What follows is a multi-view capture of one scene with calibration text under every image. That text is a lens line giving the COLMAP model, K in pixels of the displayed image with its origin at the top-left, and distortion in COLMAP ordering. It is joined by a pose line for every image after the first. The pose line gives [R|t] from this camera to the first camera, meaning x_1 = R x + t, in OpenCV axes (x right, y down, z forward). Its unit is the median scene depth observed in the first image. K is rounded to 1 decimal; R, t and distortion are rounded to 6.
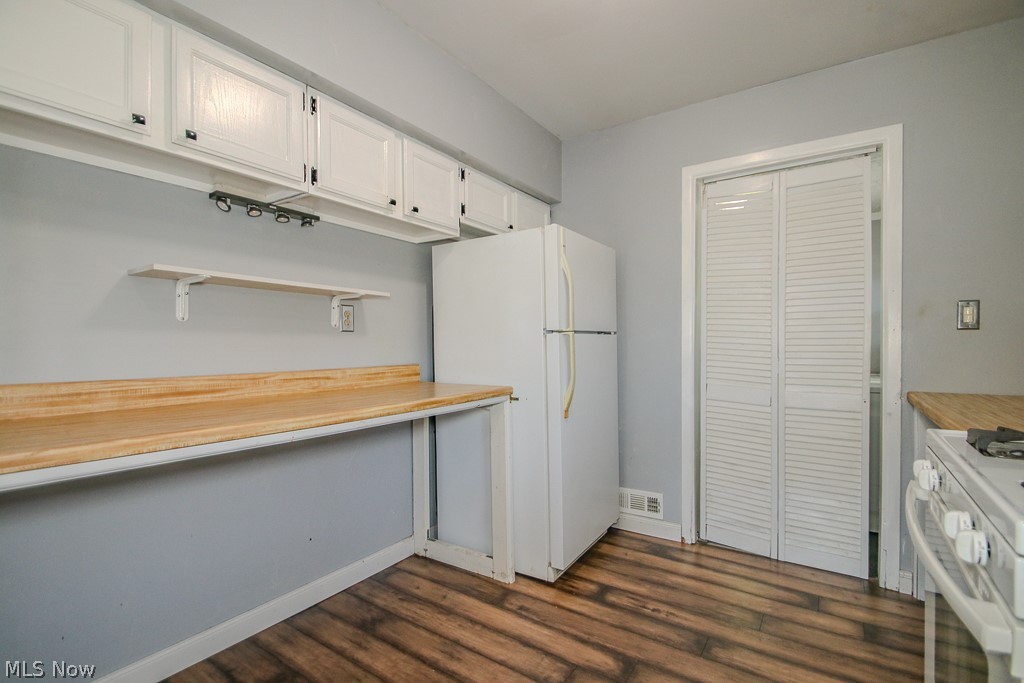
lens RADIAL K [[480.1, 0, 516.6], [0, 480.1, 349.2], [0, 0, 1]] dist [0.034784, -0.021814]
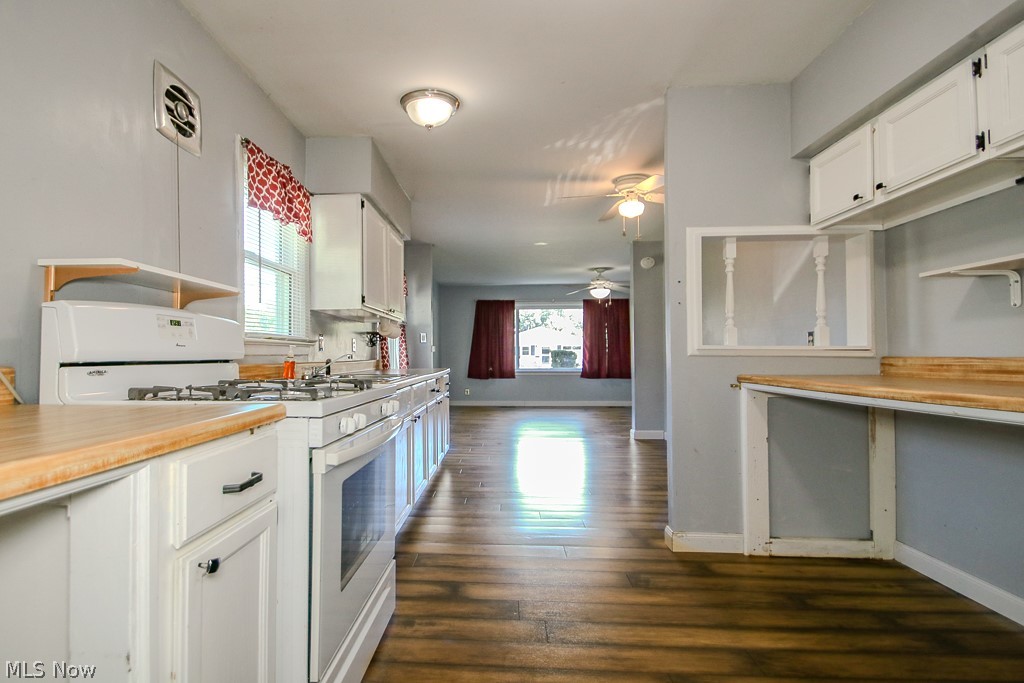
lens RADIAL K [[480.1, 0, 516.6], [0, 480.1, 349.2], [0, 0, 1]] dist [0.034784, -0.021814]
pose [[-0.801300, 0.014241, -0.598093, 0.973825], [0.020465, 0.999784, -0.003612, 0.023226], [0.597912, -0.015134, -0.801419, 1.378288]]
